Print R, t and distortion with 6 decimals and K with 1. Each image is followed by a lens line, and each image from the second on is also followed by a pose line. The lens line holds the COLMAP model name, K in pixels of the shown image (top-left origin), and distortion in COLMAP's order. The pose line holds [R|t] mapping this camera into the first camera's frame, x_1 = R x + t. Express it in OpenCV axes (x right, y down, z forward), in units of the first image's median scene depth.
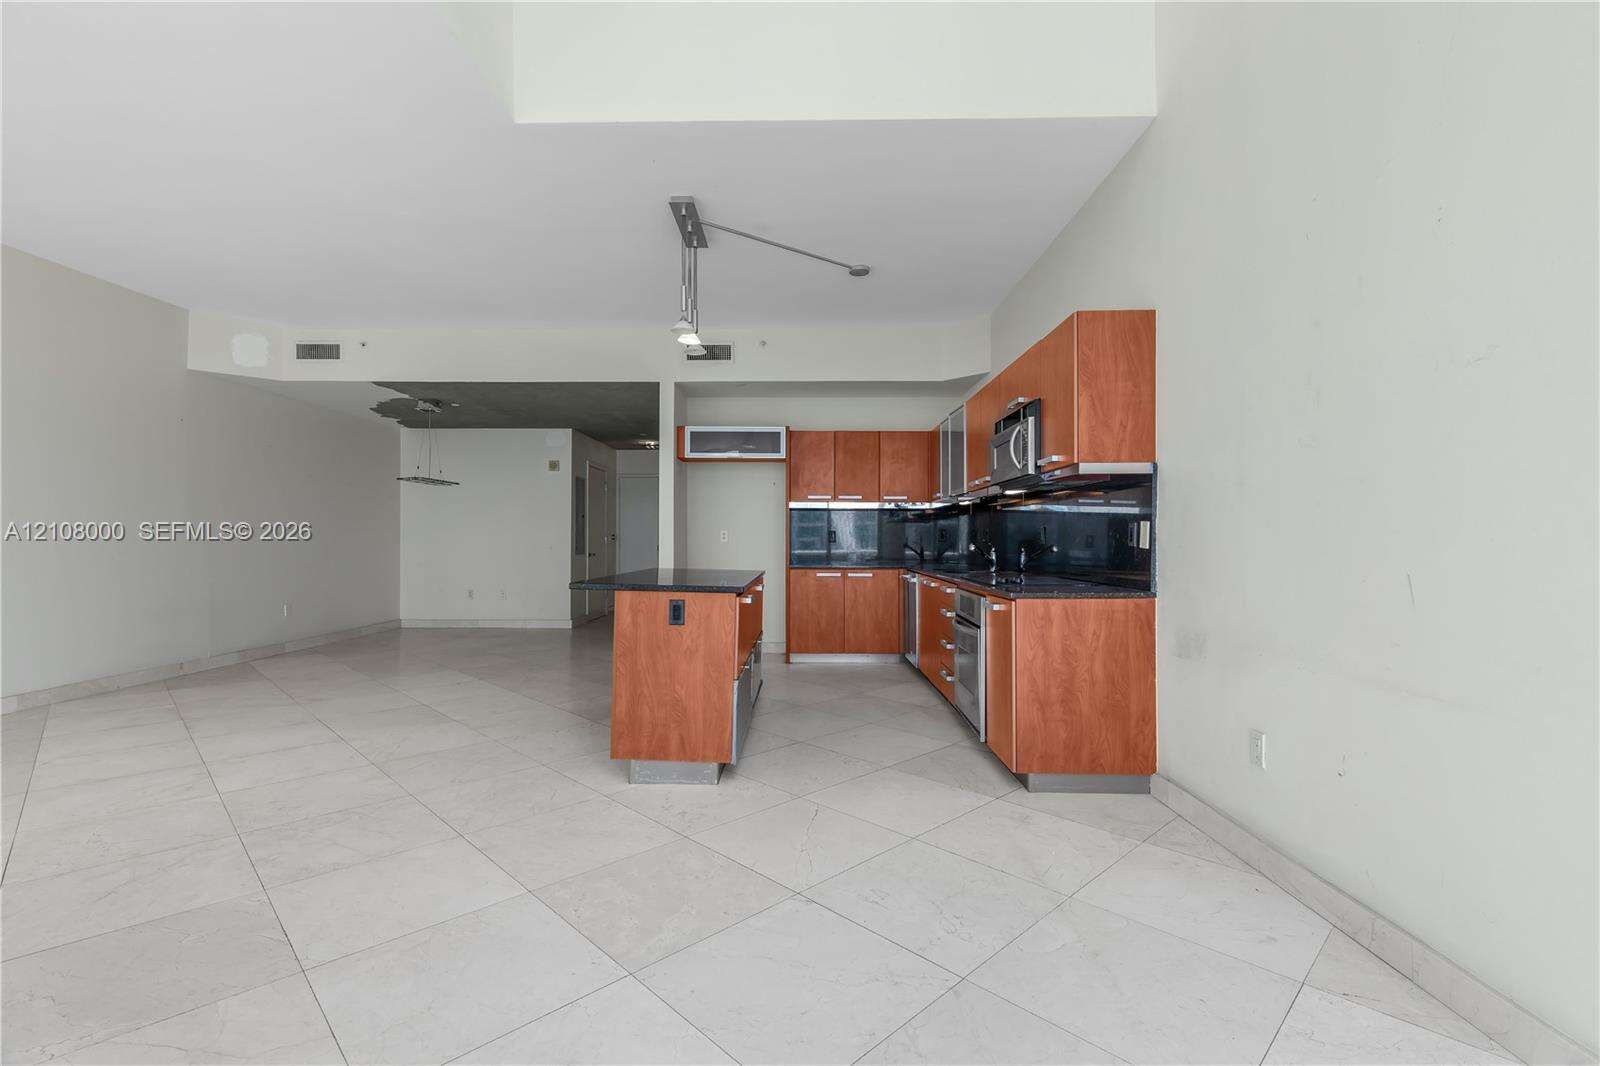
lens RADIAL K [[720.0, 0, 789.5], [0, 720.0, 540.1], [0, 0, 1]] dist [0.002802, -0.000215]
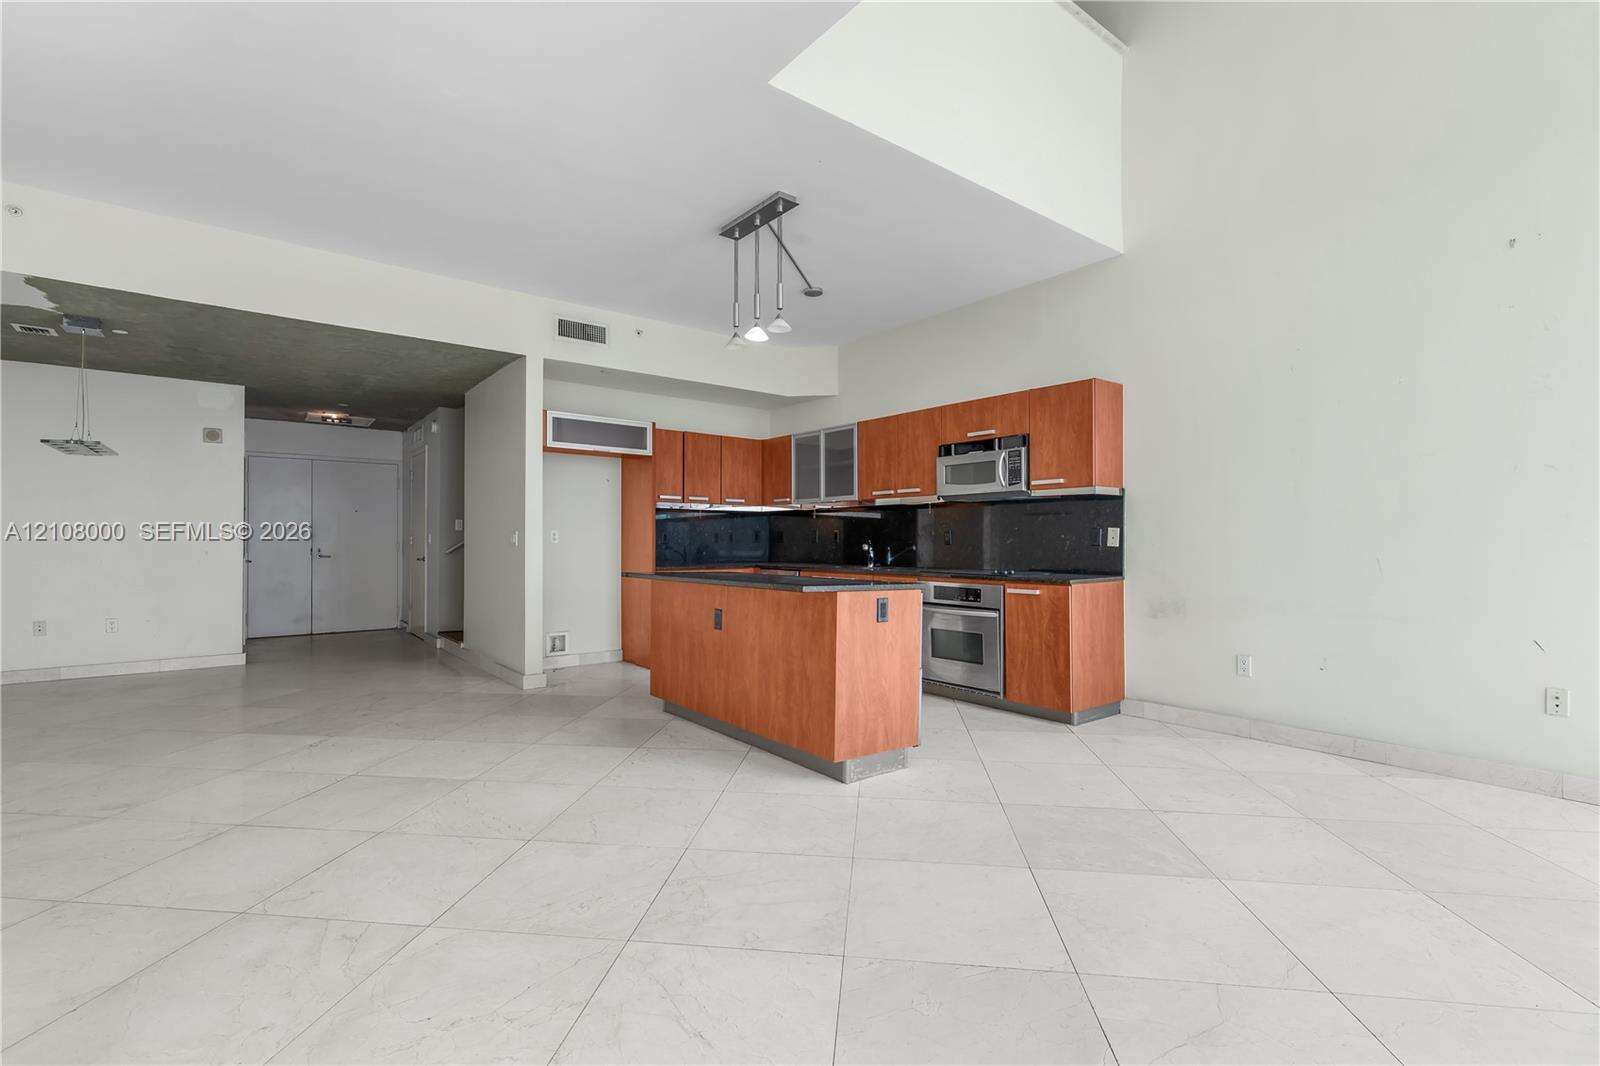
lens RADIAL K [[720.0, 0, 789.5], [0, 720.0, 540.1], [0, 0, 1]] dist [0.002802, -0.000215]
pose [[0.778273, 0.000508, 0.627926, -0.826667], [0.000347, 0.999999, -0.001239, 0.000189], [-0.627926, 0.001182, 0.778272, 0.244947]]
